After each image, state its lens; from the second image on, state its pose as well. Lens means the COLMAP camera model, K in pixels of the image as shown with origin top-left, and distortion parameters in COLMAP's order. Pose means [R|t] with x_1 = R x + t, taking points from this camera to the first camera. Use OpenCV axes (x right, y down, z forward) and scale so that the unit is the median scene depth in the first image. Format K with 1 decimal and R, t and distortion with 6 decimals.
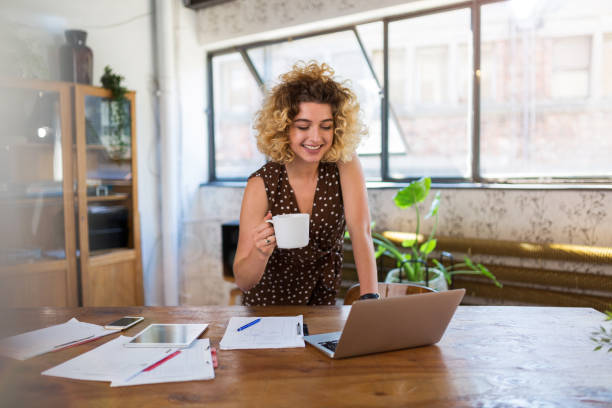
lens RADIAL K [[590.2, 0, 306.0], [0, 590.2, 204.0], [0, 0, 1]] dist [-0.022686, 0.014576]
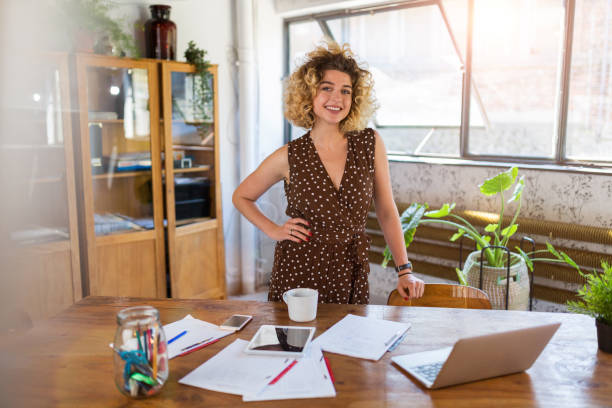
lens RADIAL K [[590.2, 0, 306.0], [0, 590.2, 204.0], [0, 0, 1]] dist [-0.022686, 0.014576]
pose [[0.995353, 0.024452, -0.093140, -0.041111], [-0.015658, 0.995448, 0.094010, -0.055873], [0.095015, -0.092115, 0.991205, -0.019184]]
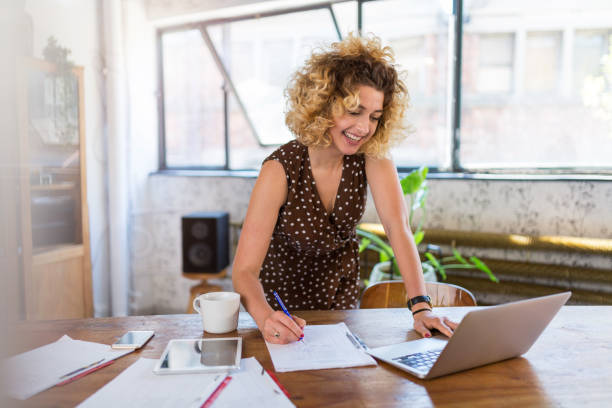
lens RADIAL K [[590.2, 0, 306.0], [0, 590.2, 204.0], [0, 0, 1]] dist [-0.022686, 0.014576]
pose [[0.990455, -0.000098, 0.137835, -0.088053], [-0.002004, 0.999884, 0.015111, 0.000838], [-0.137821, -0.015243, 0.990340, 0.078242]]
